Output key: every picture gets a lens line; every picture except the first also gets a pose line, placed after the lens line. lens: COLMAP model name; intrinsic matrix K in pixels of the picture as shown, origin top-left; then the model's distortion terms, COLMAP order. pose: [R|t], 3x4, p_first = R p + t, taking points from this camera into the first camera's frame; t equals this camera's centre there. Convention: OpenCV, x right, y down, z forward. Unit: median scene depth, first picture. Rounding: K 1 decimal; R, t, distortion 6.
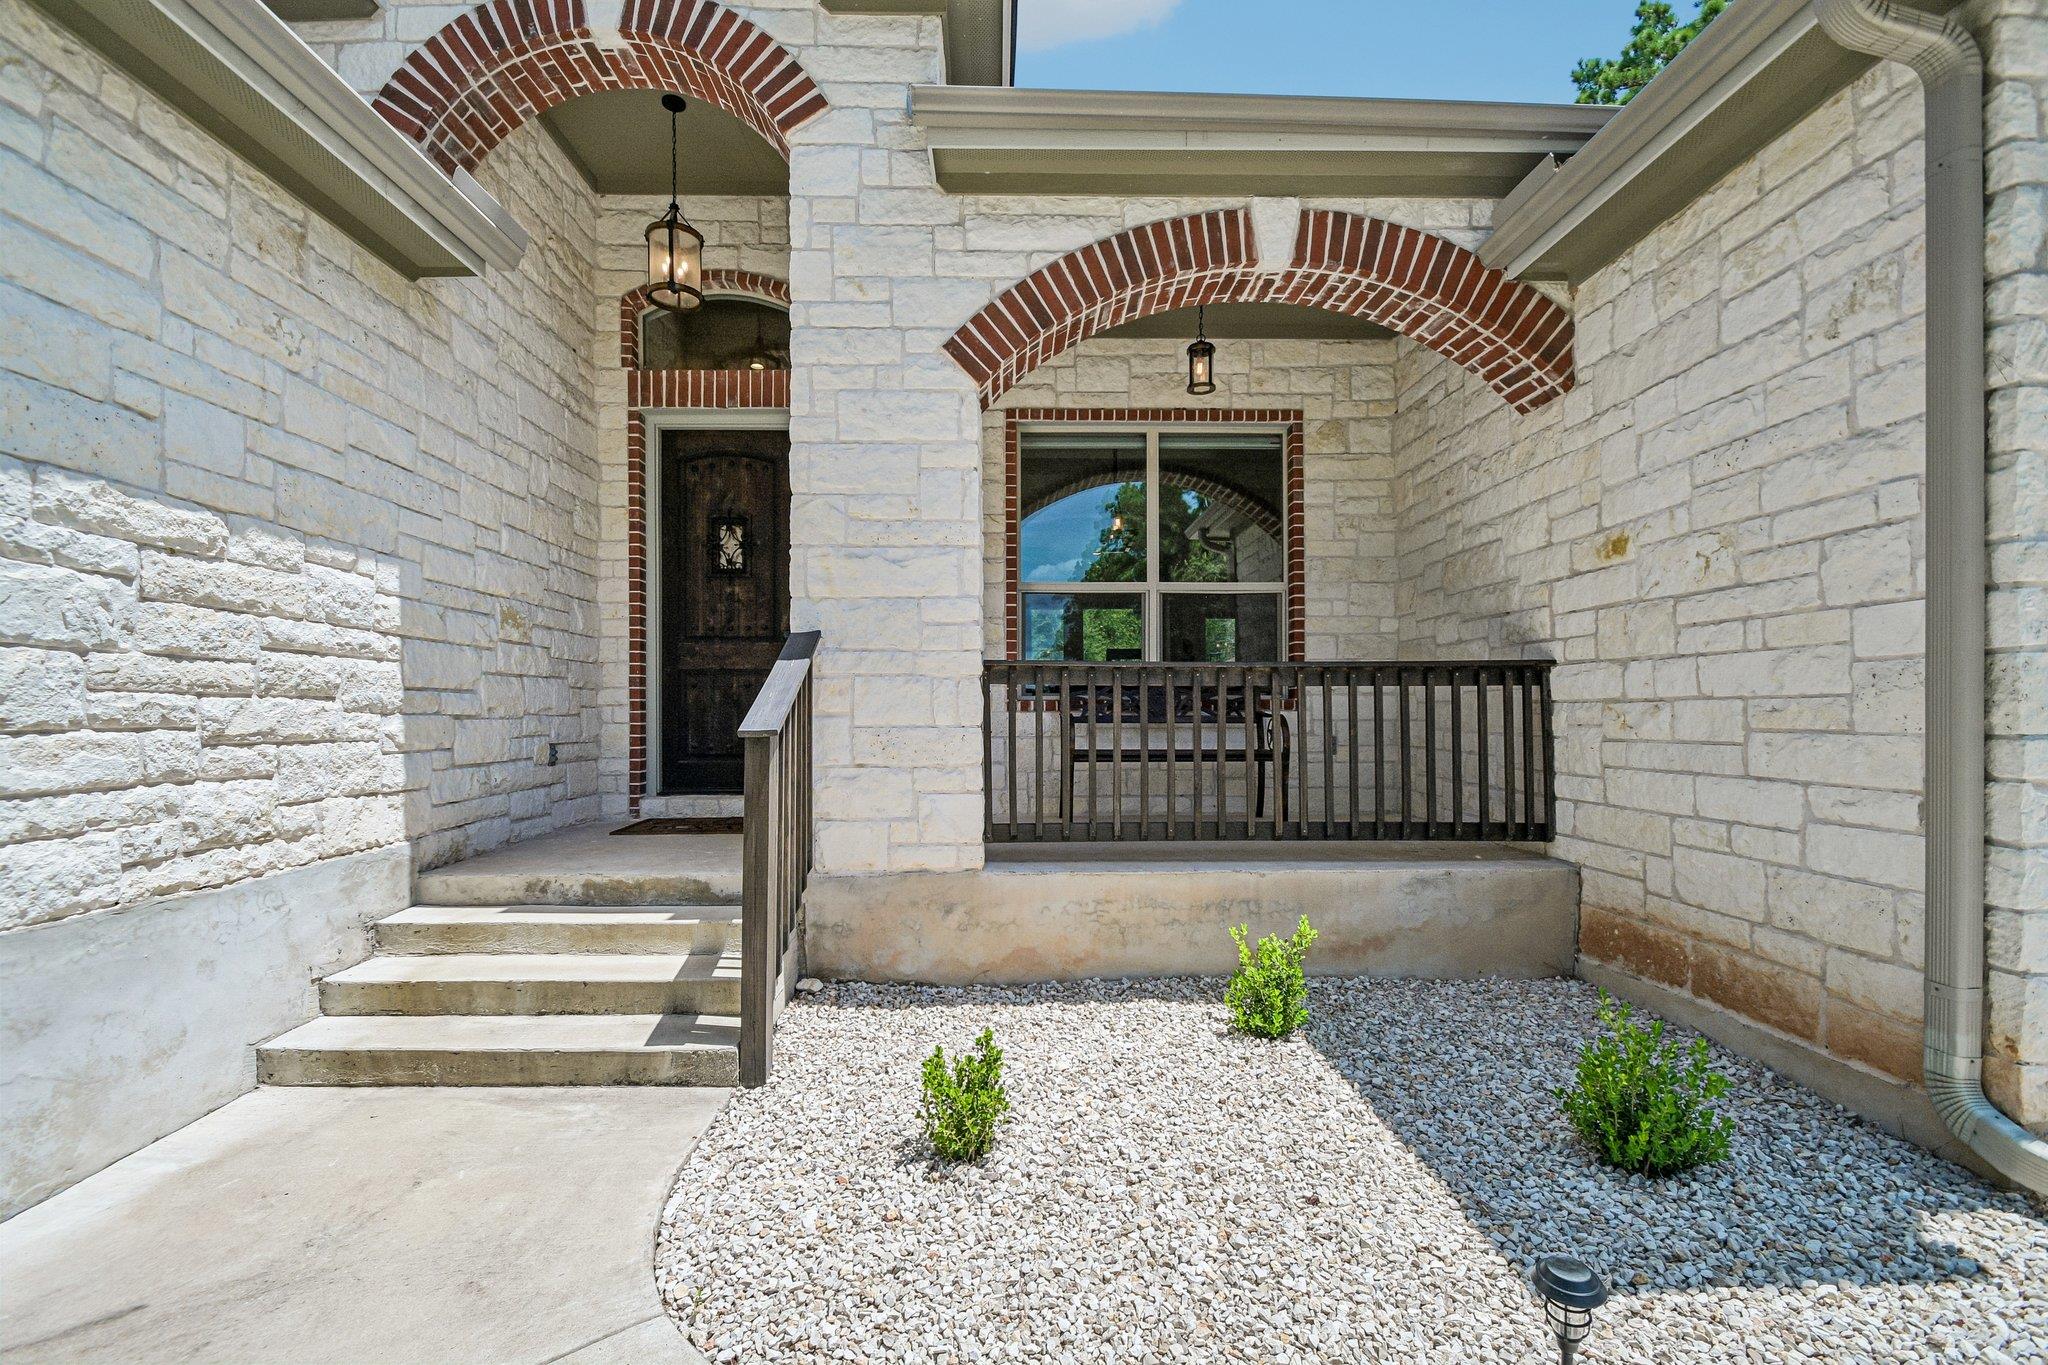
lens RADIAL K [[912.7, 0, 1029.1], [0, 912.7, 716.2], [0, 0, 1]] dist [0.009511, -0.013673]
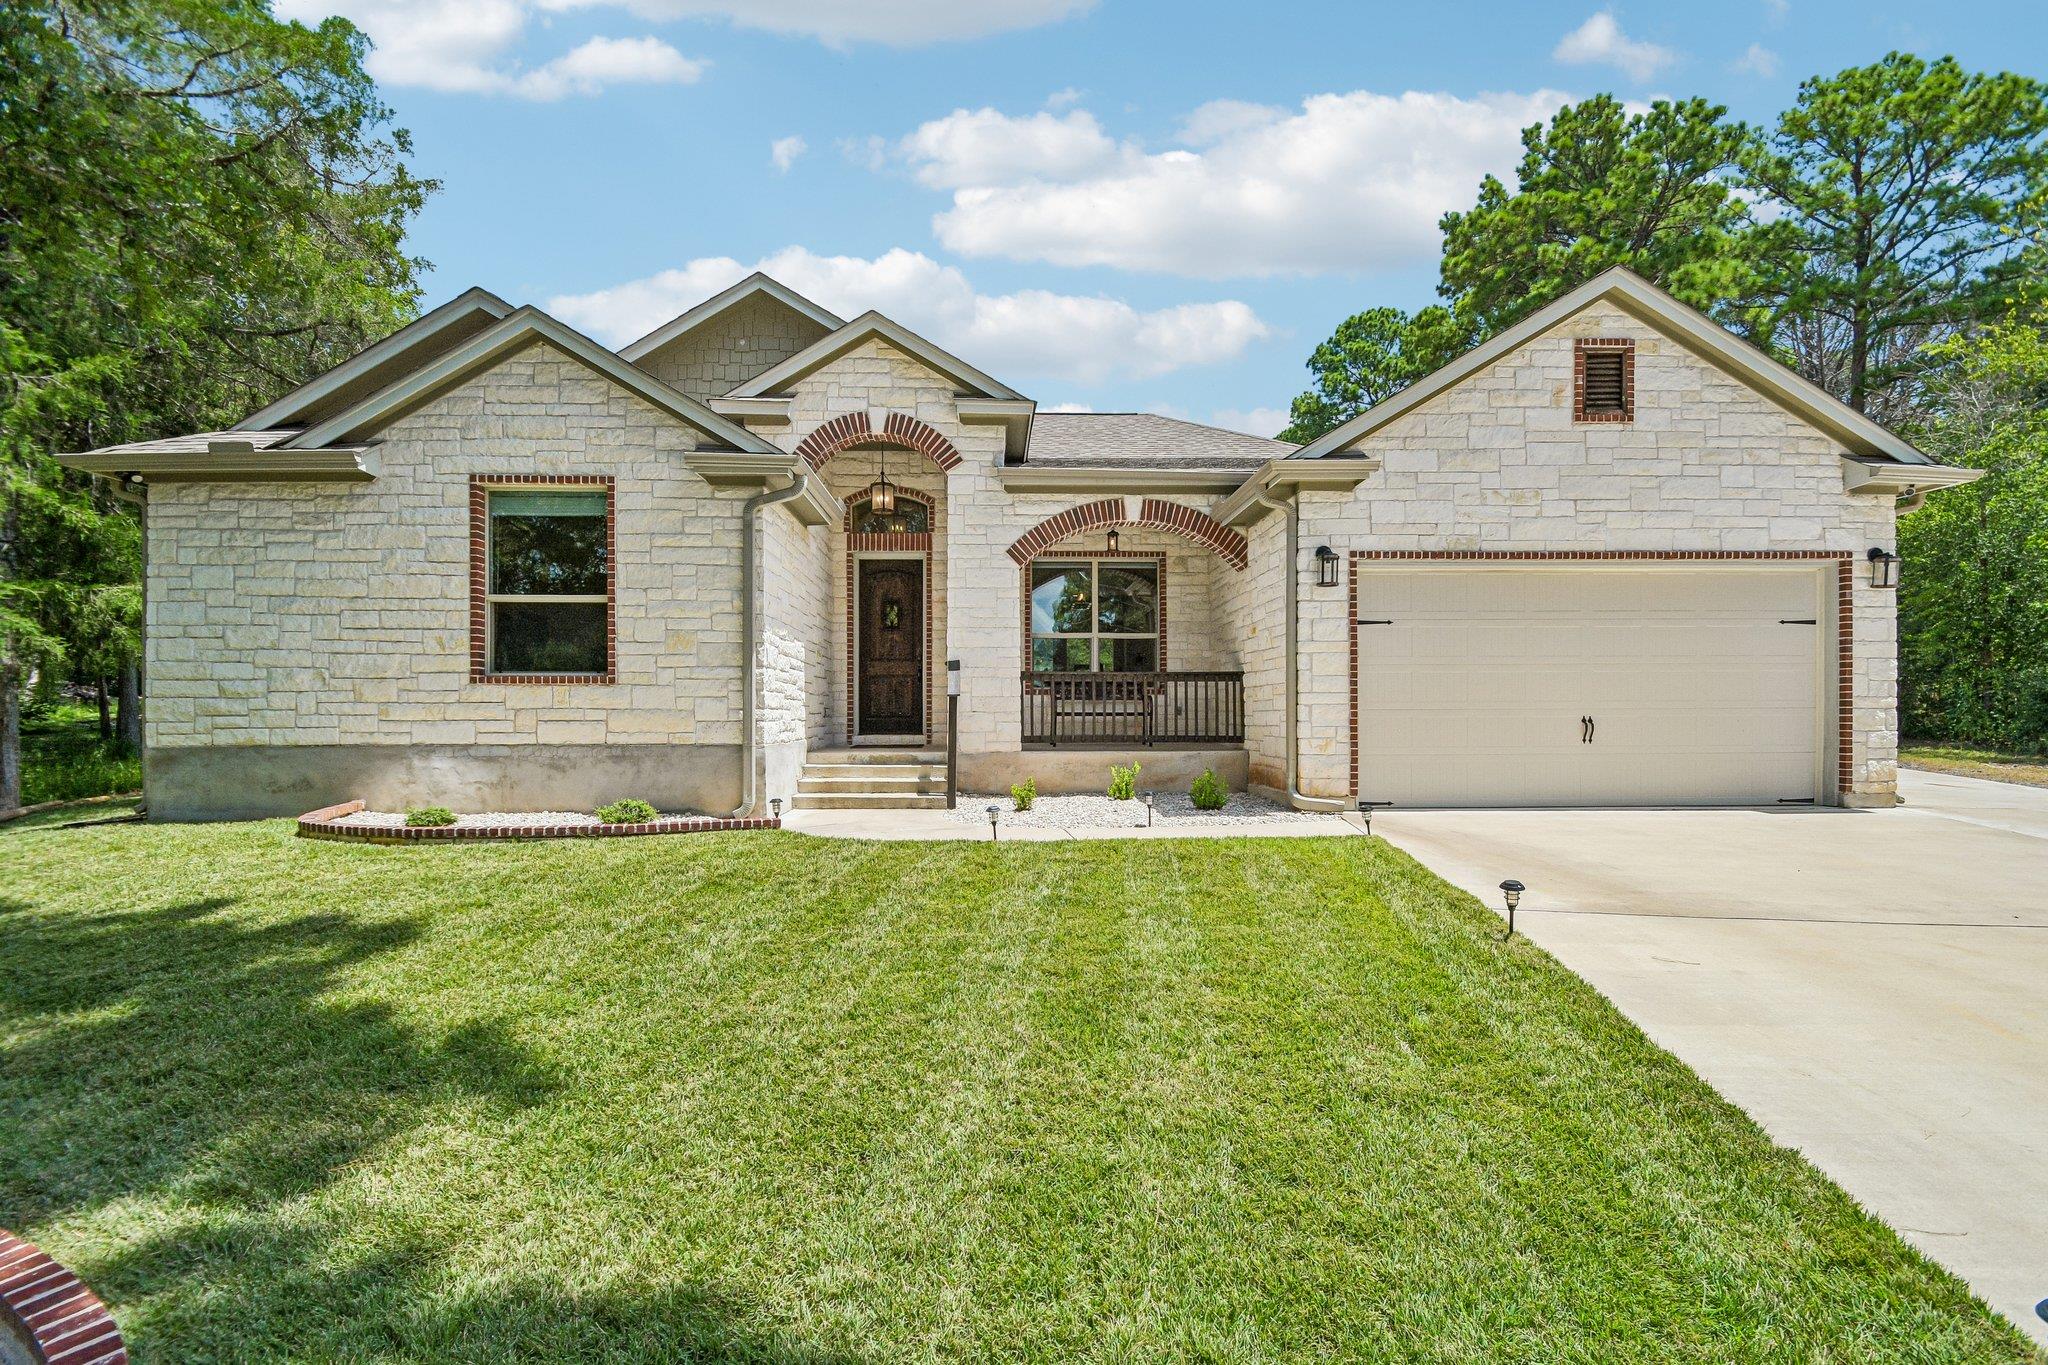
lens RADIAL K [[912.7, 0, 1029.1], [0, 912.7, 716.2], [0, 0, 1]] dist [0.009511, -0.013673]
pose [[0.999938, 0.000888, 0.011135, -0.056290], [-0.000825, 0.999984, -0.005621, 0.080205], [-0.011140, 0.005611, 0.999922, -1.585500]]
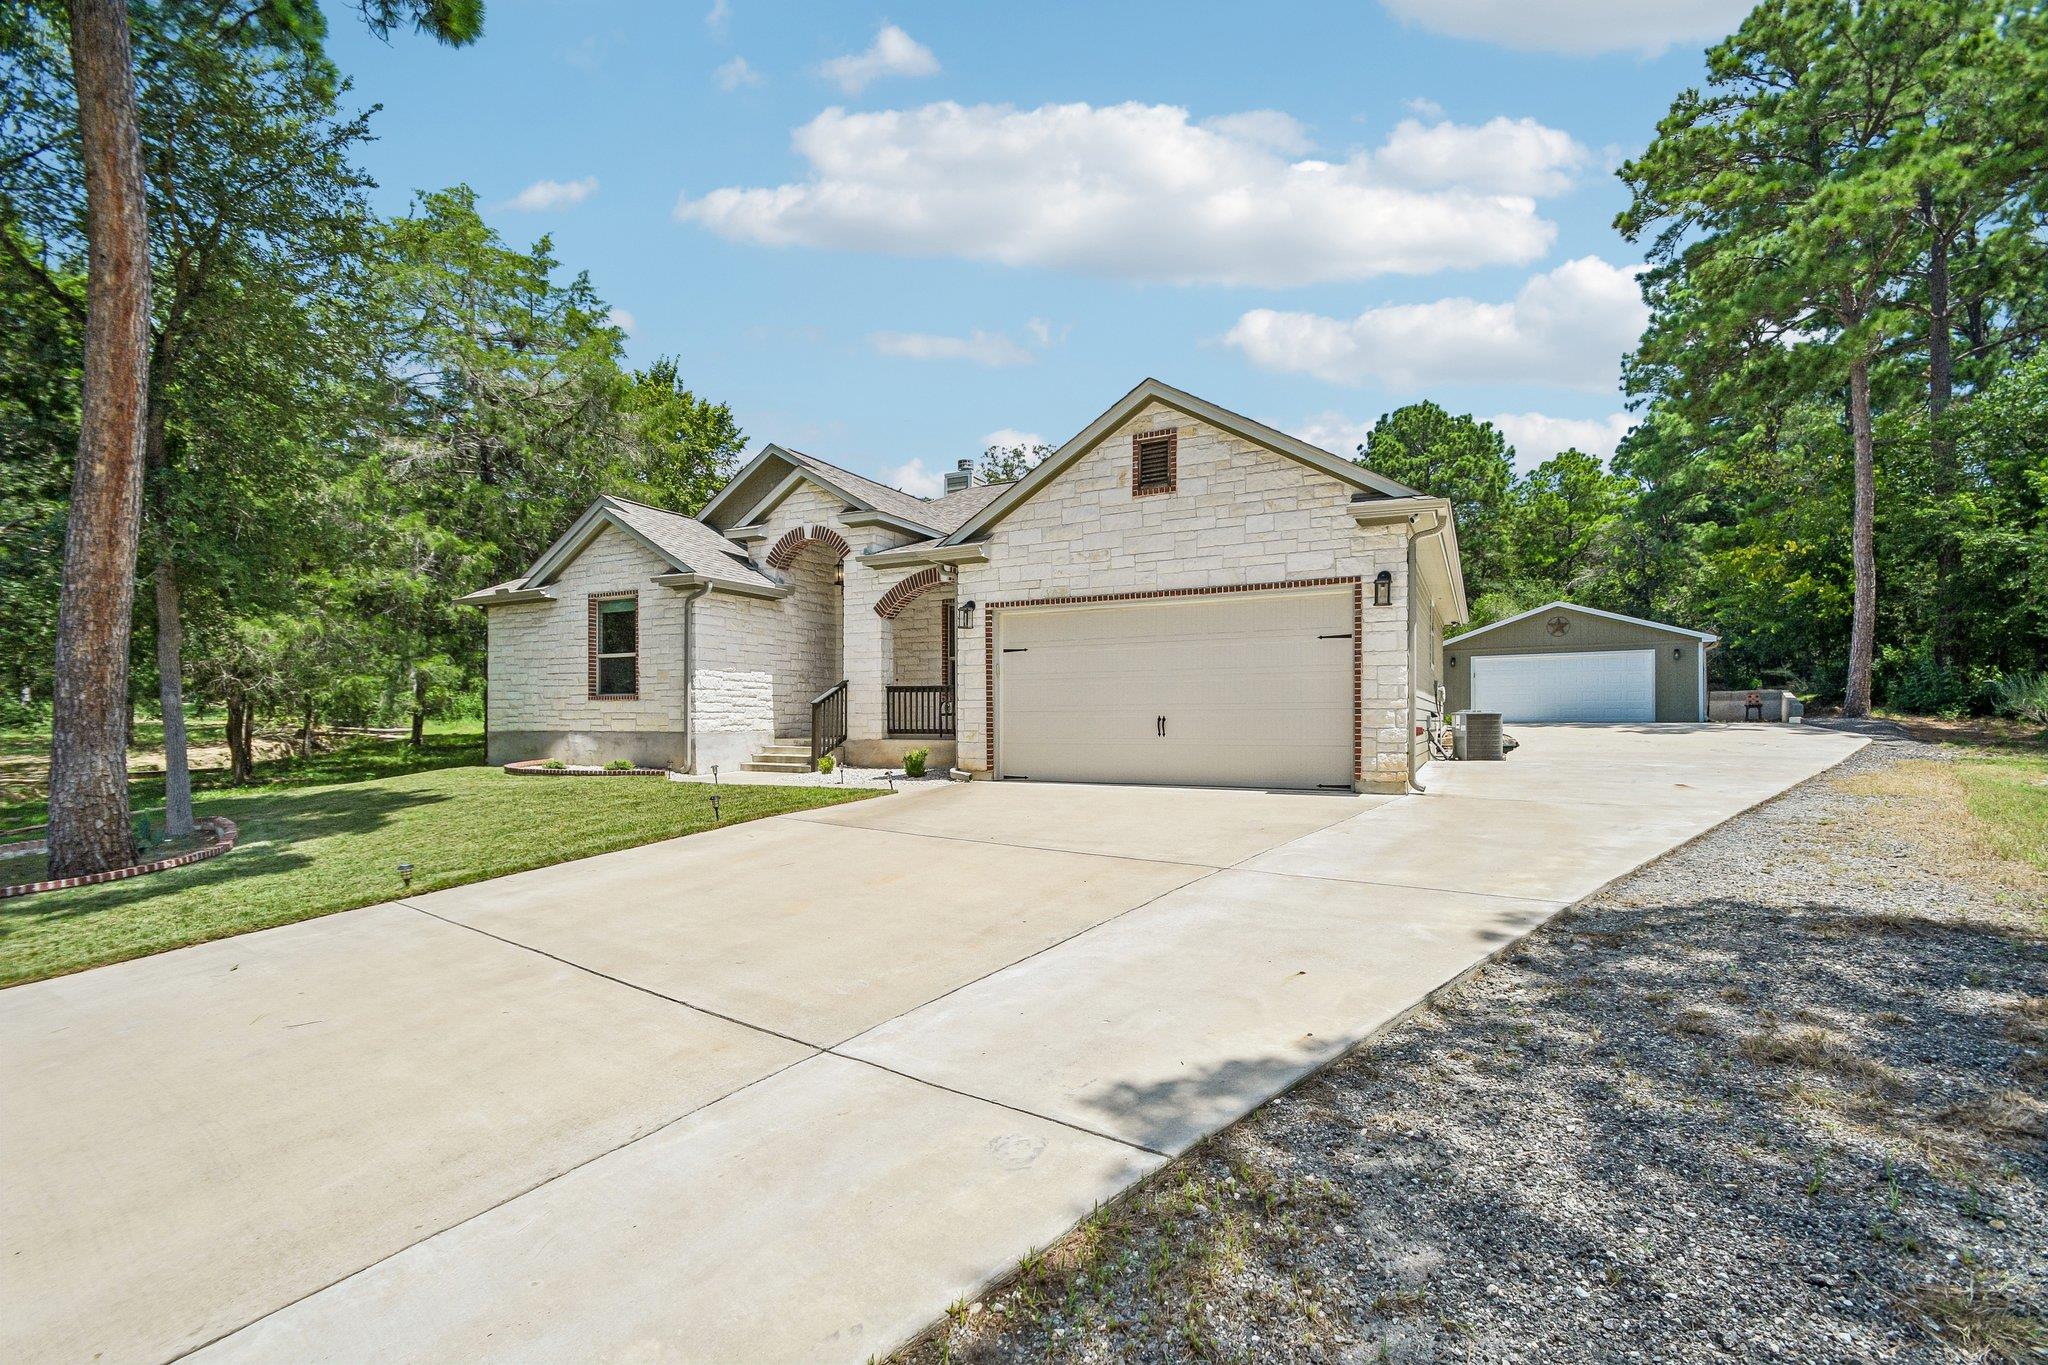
lens RADIAL K [[912.7, 0, 1029.1], [0, 912.7, 716.2], [0, 0, 1]] dist [0.009511, -0.013673]
pose [[0.879562, -0.000425, -0.475784, 2.361860], [-0.000606, 0.999998, -0.002013, 0.073973], [0.475784, 0.002059, 0.879560, -2.152017]]
